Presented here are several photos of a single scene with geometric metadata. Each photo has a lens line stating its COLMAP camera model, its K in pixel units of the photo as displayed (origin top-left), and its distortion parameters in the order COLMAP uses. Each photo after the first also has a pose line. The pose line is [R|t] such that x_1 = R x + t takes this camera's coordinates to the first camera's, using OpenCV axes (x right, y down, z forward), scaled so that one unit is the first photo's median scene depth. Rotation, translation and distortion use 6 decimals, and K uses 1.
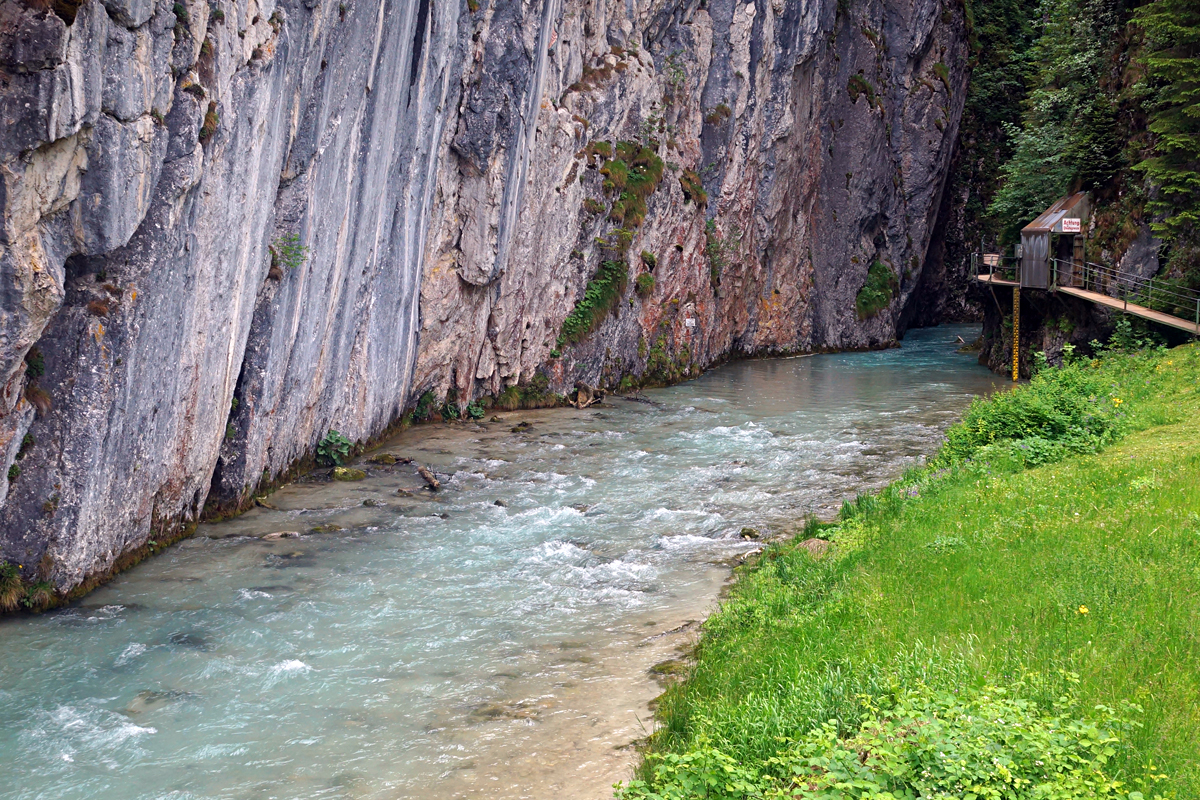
lens RADIAL K [[1461.5, 0, 600.0], [0, 1461.5, 400.0], [0, 0, 1]] dist [-0.001000, 0.001932]
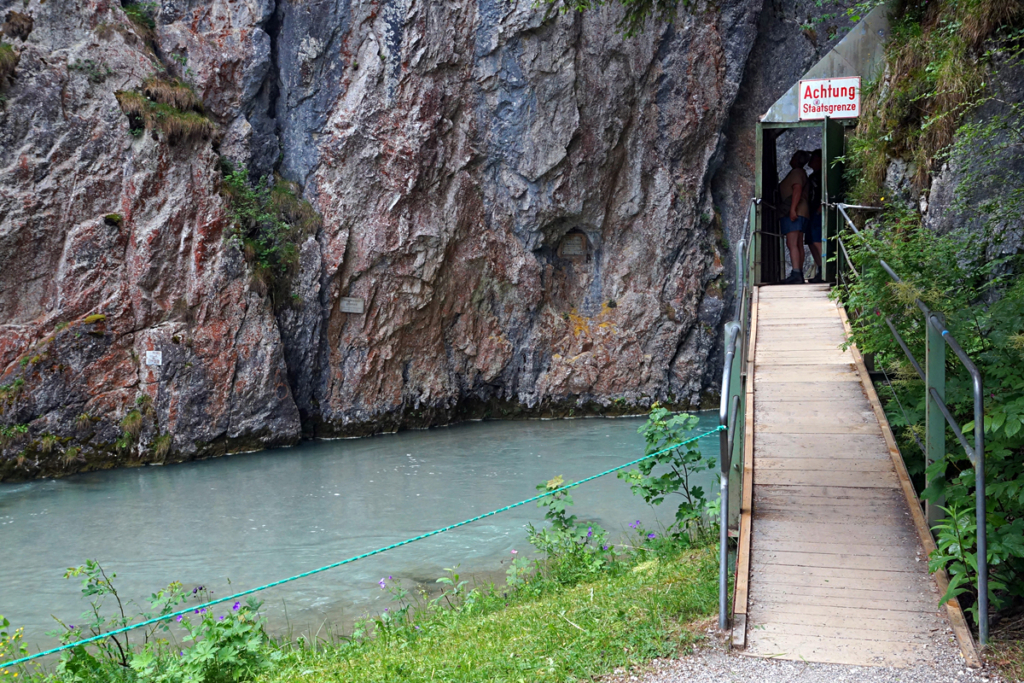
lens RADIAL K [[1063.2, 0, 512.0], [0, 1063.2, 341.5], [0, 0, 1]] dist [-0.010020, -0.002423]
pose [[0.852557, 0.017008, -0.522357, 0.352975], [-0.040527, 0.998612, -0.033632, -0.048037], [0.521060, 0.049843, 0.852064, 0.688004]]
